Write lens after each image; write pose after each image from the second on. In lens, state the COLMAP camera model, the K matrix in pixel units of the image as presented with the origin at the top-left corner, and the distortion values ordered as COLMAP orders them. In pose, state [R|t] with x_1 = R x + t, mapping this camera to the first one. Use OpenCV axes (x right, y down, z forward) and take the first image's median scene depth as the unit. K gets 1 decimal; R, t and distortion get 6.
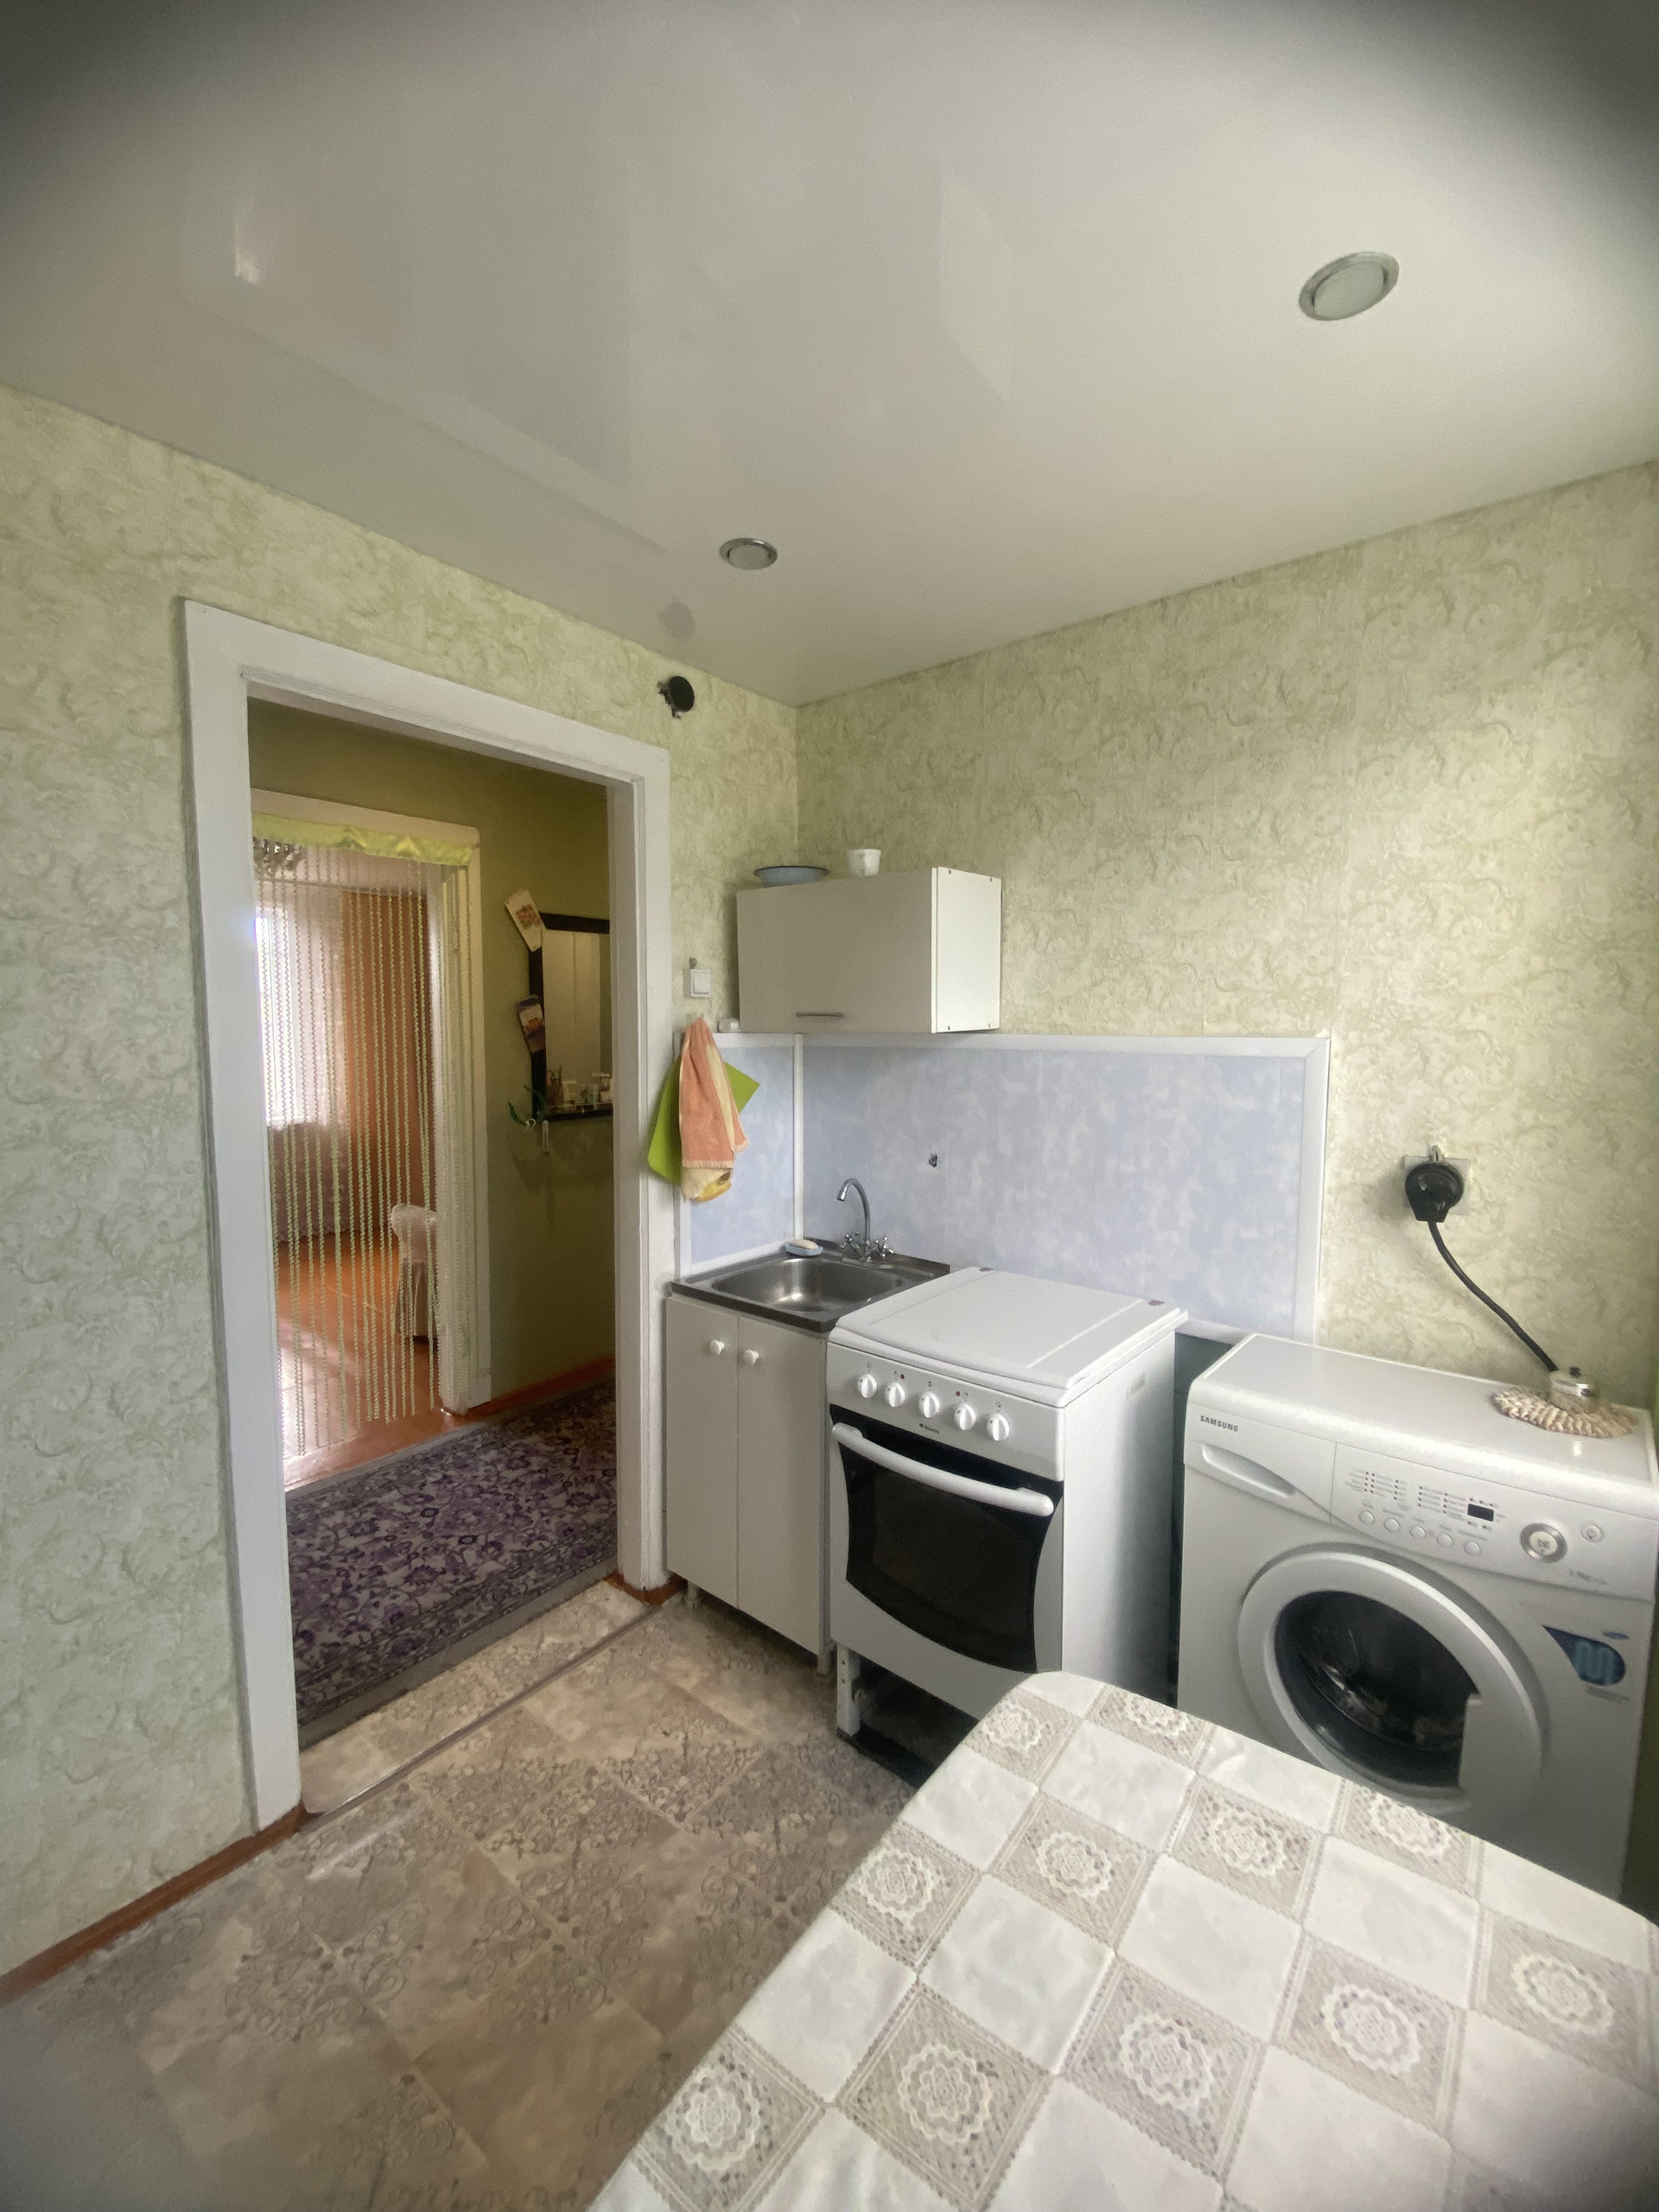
lens RADIAL K [[906.5, 0, 827.4], [0, 906.5, 1093.1], [0, 0, 1]] dist [0.018735, -0.019147]
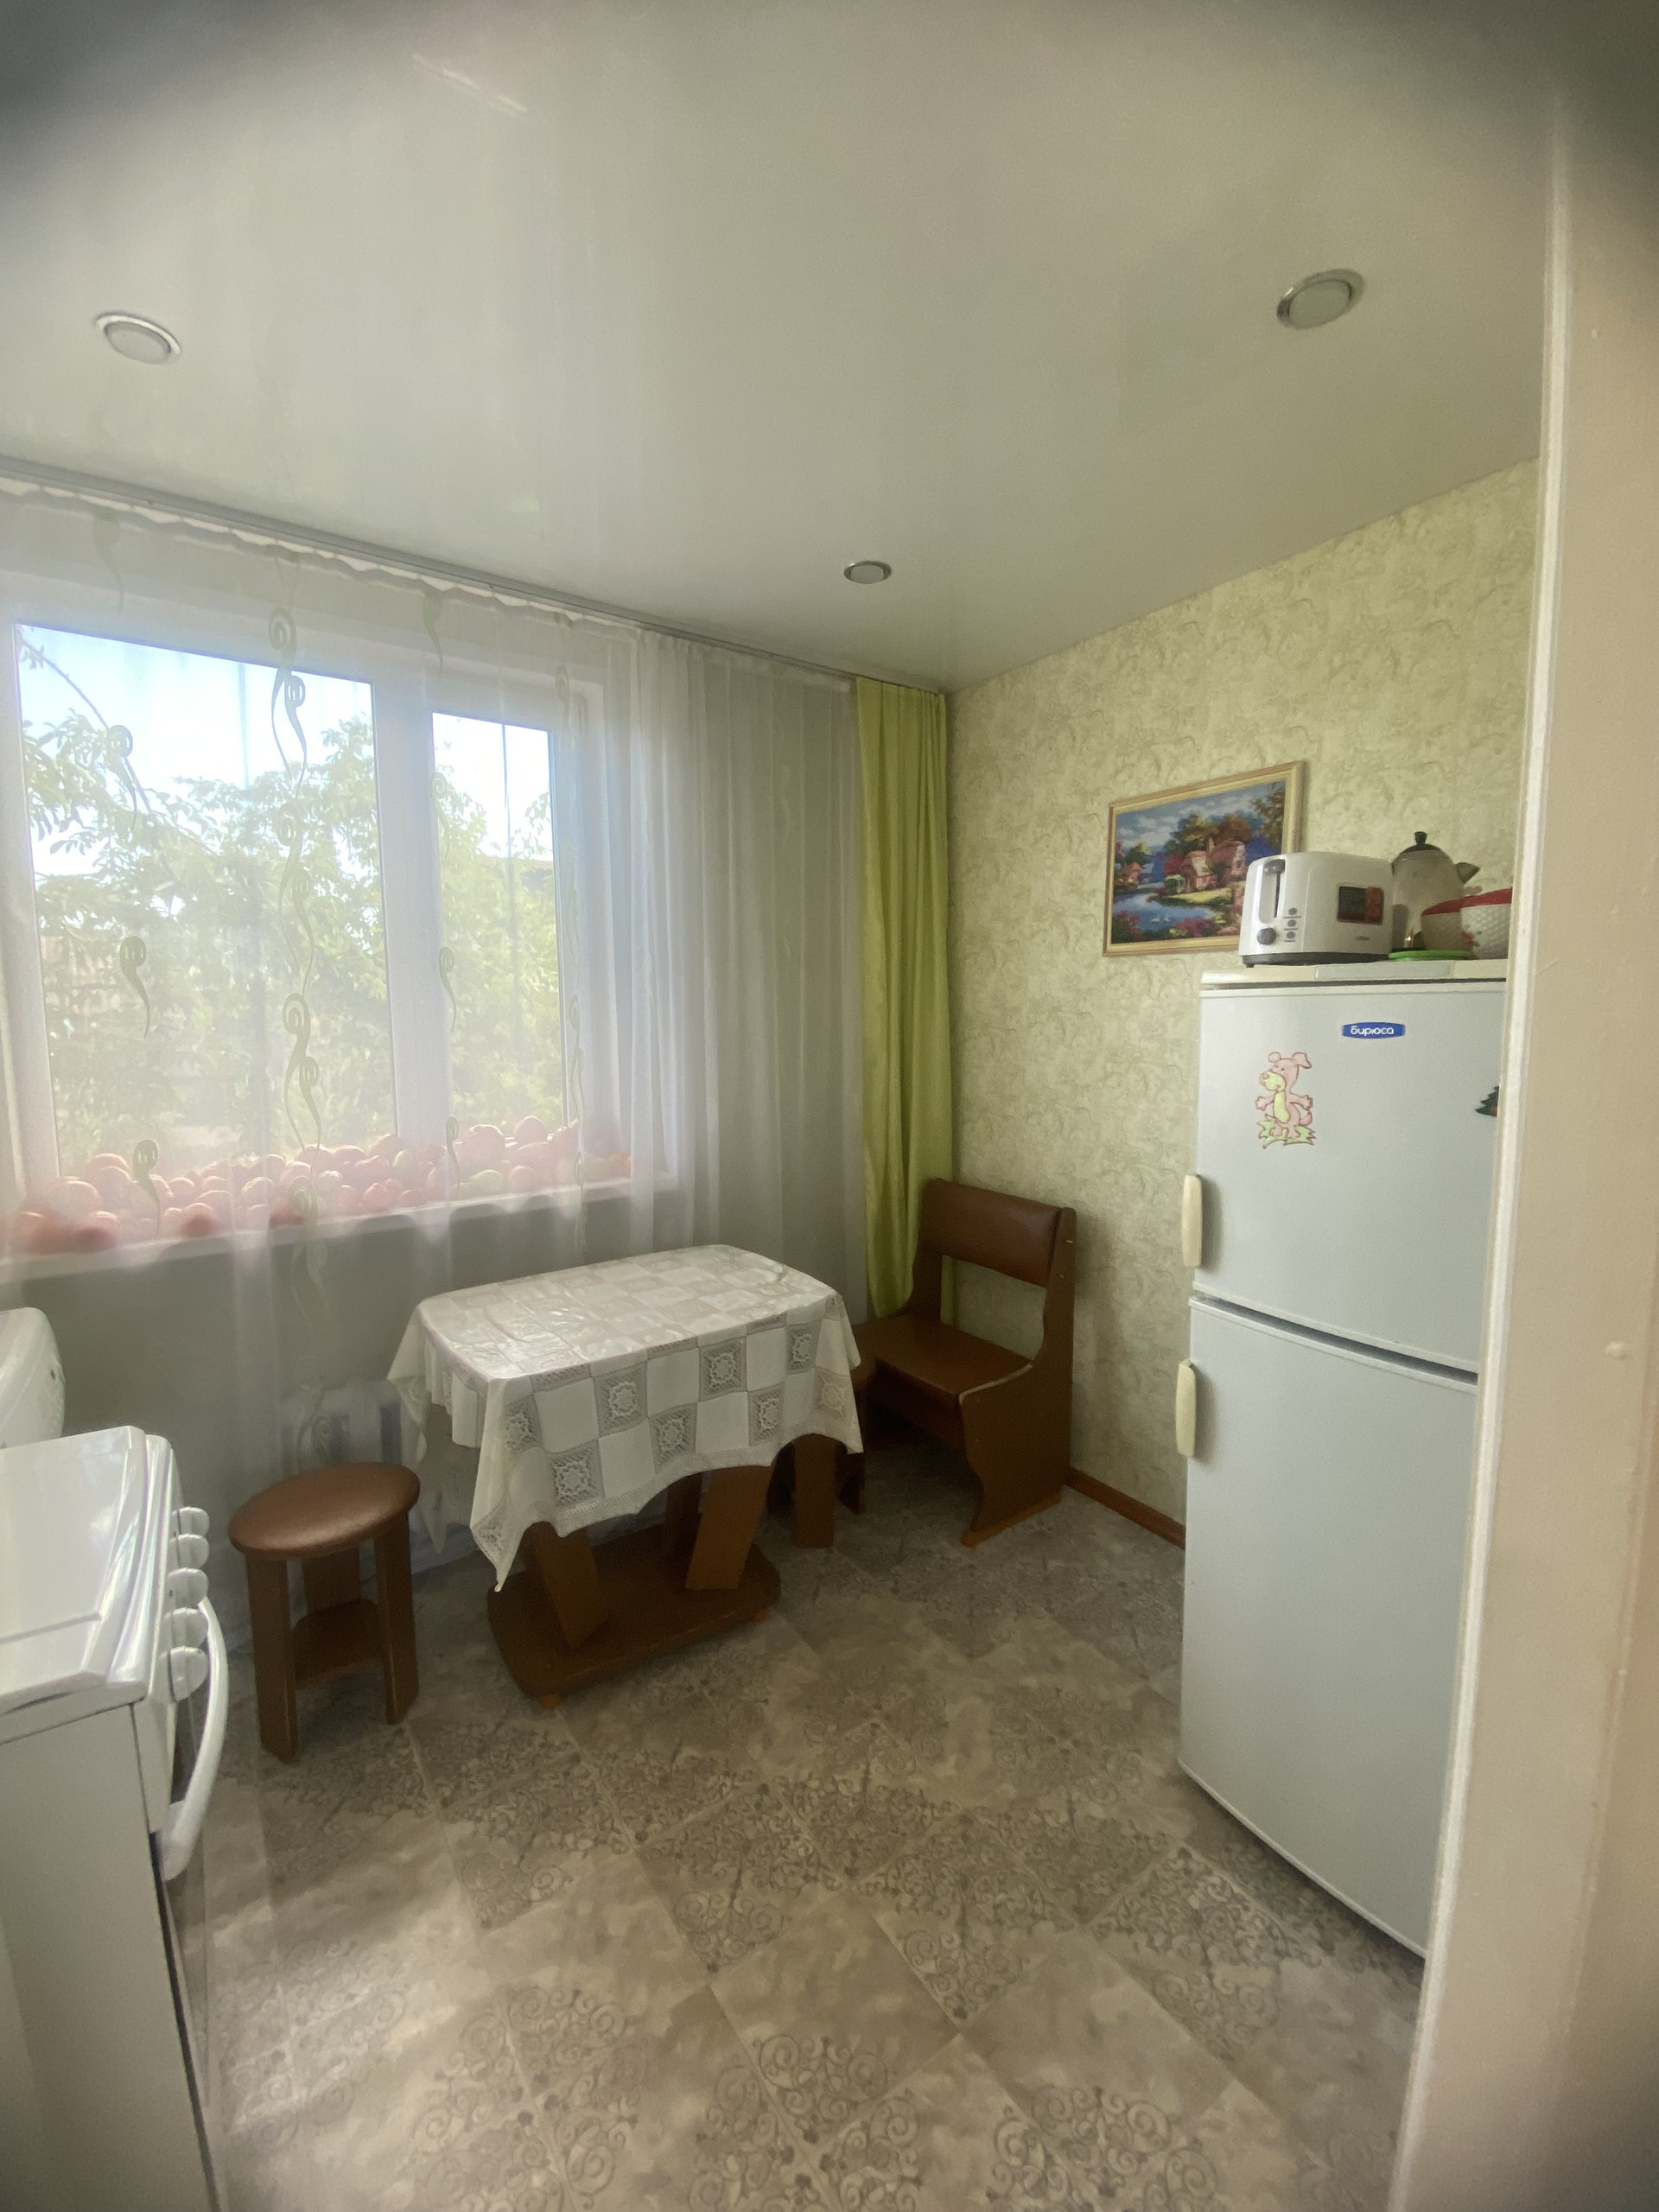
lens RADIAL K [[906.5, 0, 825.5], [0, 906.5, 1091.7], [0, 0, 1]] dist [0.018735, -0.019147]
pose [[-0.960182, -0.022573, 0.278463, -0.395979], [0.026274, 0.985017, 0.170442, -0.056959], [-0.278138, 0.170972, -0.945203, 1.236077]]
